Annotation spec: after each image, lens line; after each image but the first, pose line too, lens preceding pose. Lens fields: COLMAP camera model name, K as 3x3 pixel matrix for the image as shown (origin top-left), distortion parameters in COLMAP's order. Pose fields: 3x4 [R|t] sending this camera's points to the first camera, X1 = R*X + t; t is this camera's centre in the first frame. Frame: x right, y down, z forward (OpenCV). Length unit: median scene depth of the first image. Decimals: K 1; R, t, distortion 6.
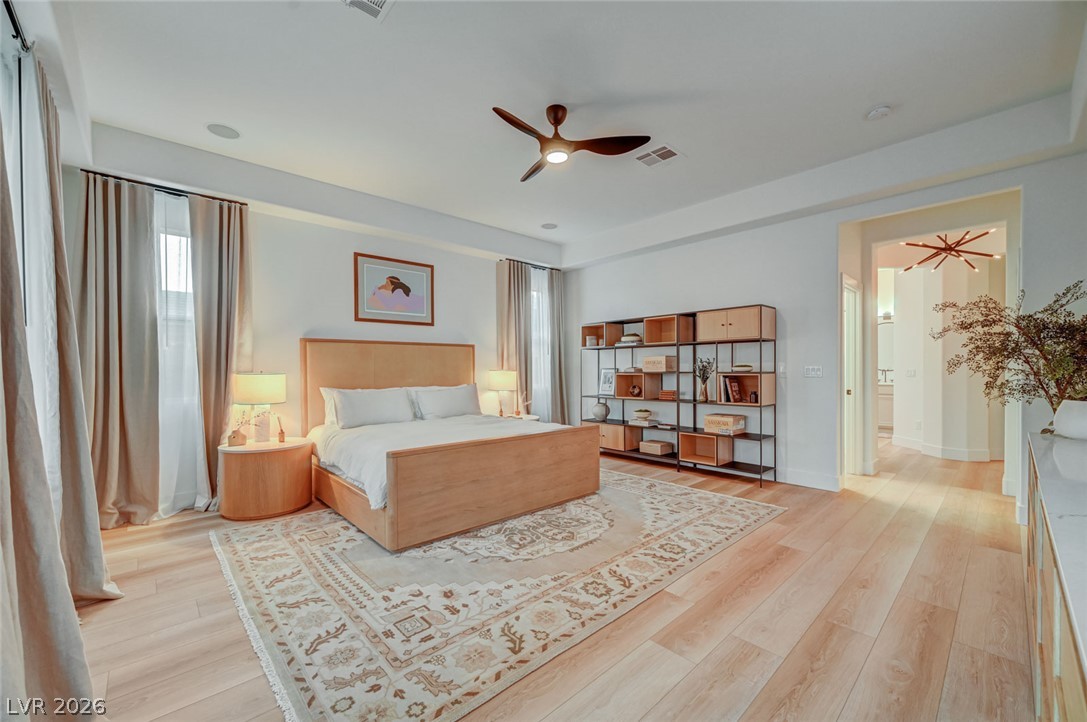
lens RADIAL K [[431.6, 0, 545.6], [0, 431.6, 364.7], [0, 0, 1]] dist [-0.000232, -0.000171]
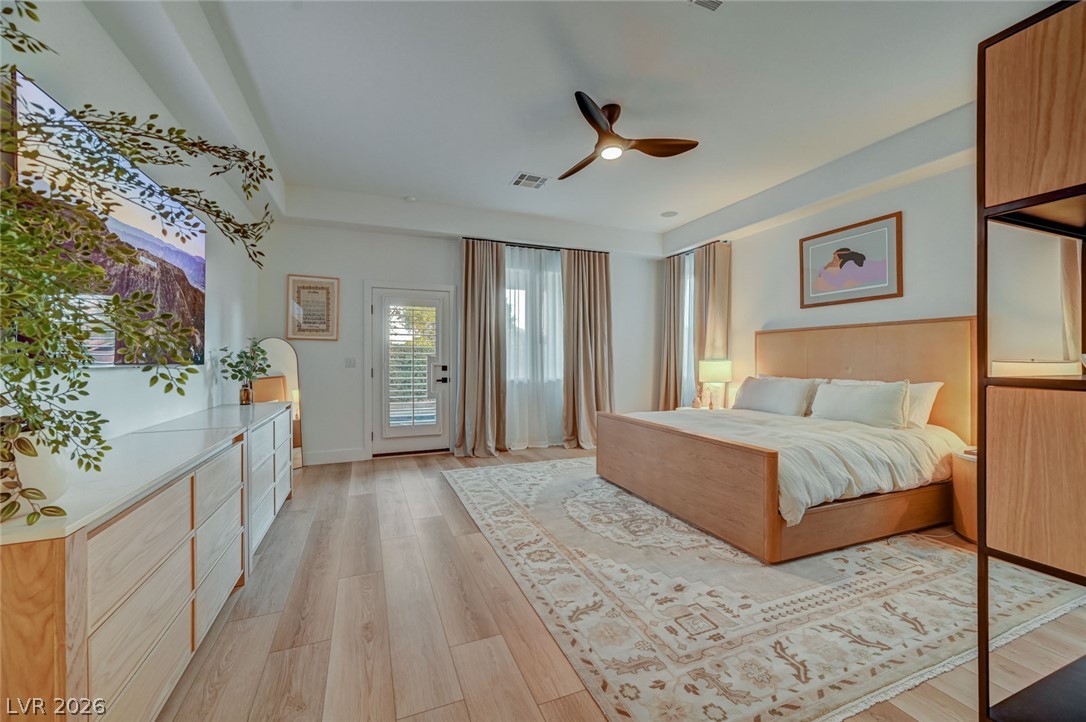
lens RADIAL K [[431.2, 0, 545.1], [0, 431.2, 364.7], [0, 0, 1]] dist [-0.000232, -0.000171]
pose [[-0.347472, 0.017965, -0.937518, 1.043621], [0.010745, 0.999827, 0.015176, 0.006161], [0.937629, -0.004801, -0.347605, 1.215368]]
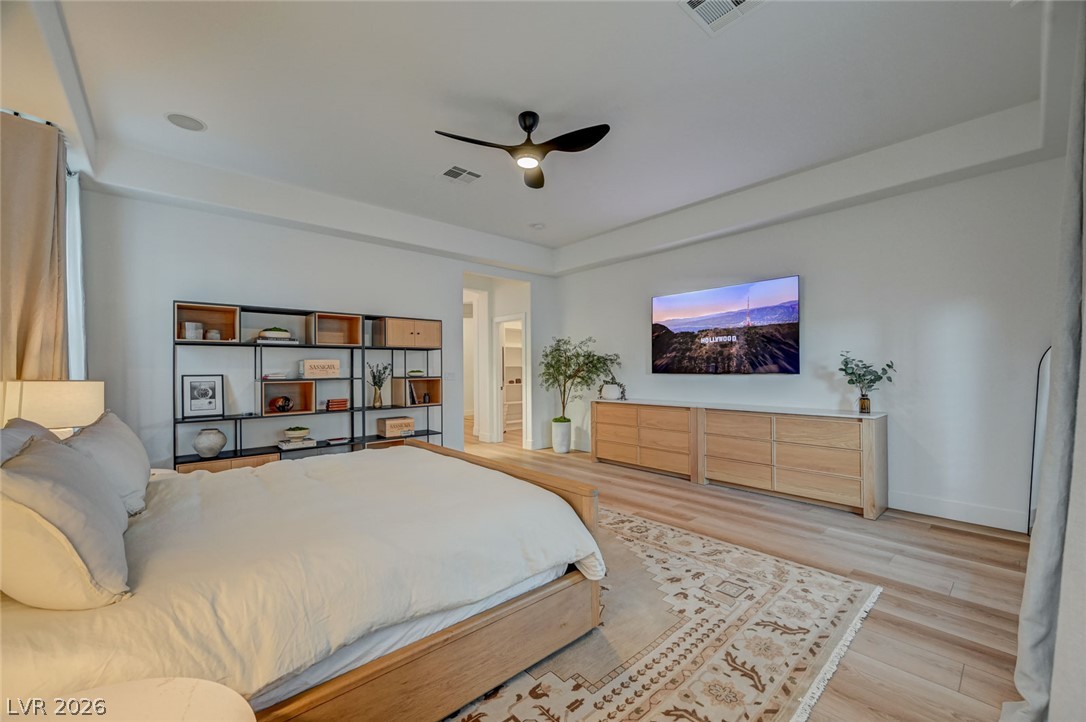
lens RADIAL K [[431.2, 0, 545.1], [0, 431.2, 364.7], [0, 0, 1]] dist [-0.000232, -0.000171]
pose [[0.020889, 0.017185, 0.999634, -0.967030], [-0.000969, 0.999852, -0.017168, 0.007070], [-0.999781, -0.000610, 0.020902, 0.950989]]
